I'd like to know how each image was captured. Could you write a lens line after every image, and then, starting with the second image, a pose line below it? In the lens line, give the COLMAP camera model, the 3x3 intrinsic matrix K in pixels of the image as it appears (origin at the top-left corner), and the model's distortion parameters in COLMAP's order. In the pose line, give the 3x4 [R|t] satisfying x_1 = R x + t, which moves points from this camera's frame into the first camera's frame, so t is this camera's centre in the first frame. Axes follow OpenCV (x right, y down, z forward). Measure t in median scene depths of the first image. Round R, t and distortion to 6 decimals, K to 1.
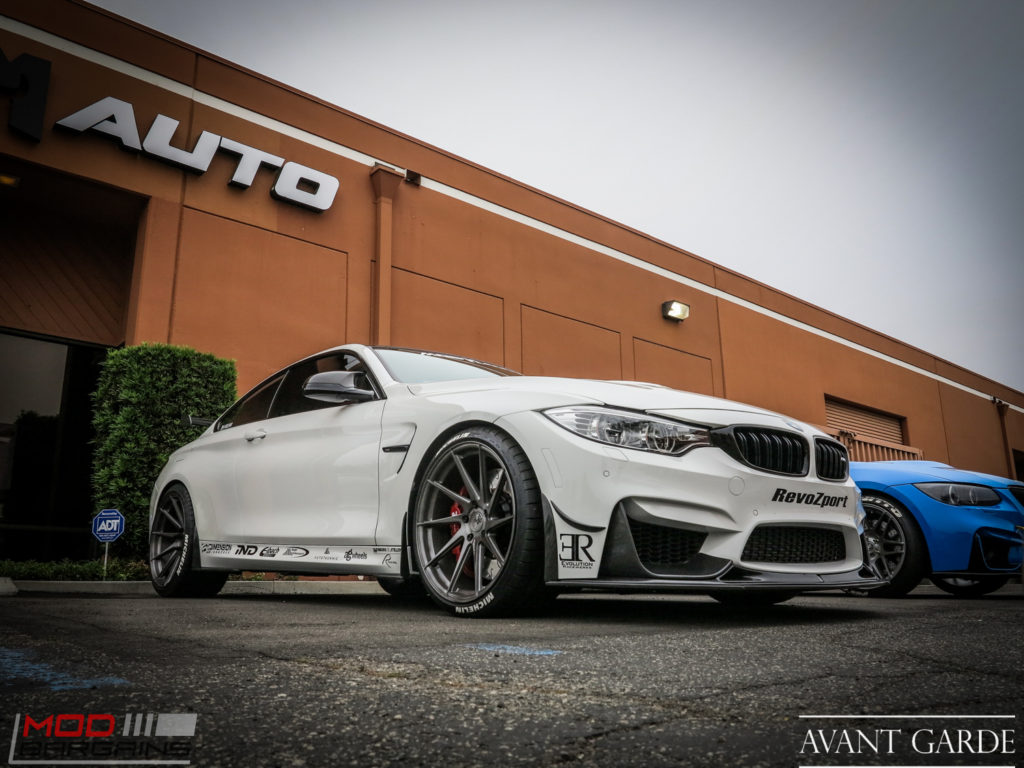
lens RADIAL K [[850.0, 0, 510.5], [0, 850.0, 376.1], [0, 0, 1]] dist [-0.055918, 0.016251]
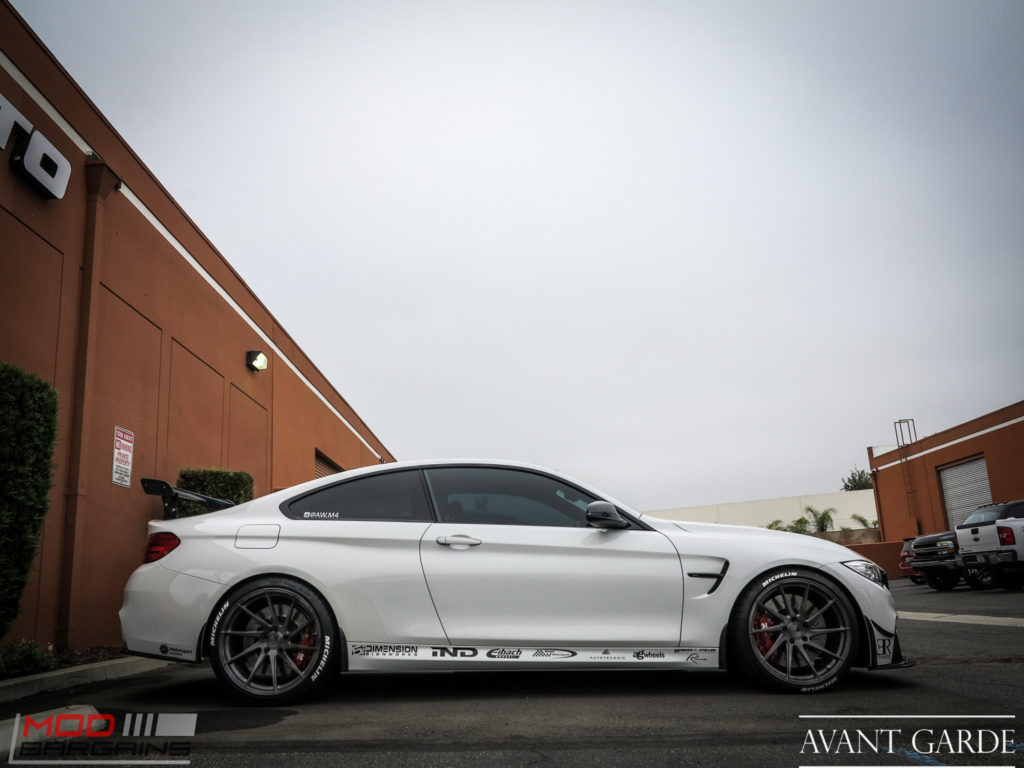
lens RADIAL K [[850.0, 0, 512.0], [0, 850.0, 385.8], [0, 0, 1]] dist [-0.055918, 0.016251]
pose [[0.657134, 0.157763, 0.737079, -0.998202], [-0.151506, 0.985540, -0.075870, -0.046273], [-0.738391, -0.061816, 0.671534, 0.240685]]
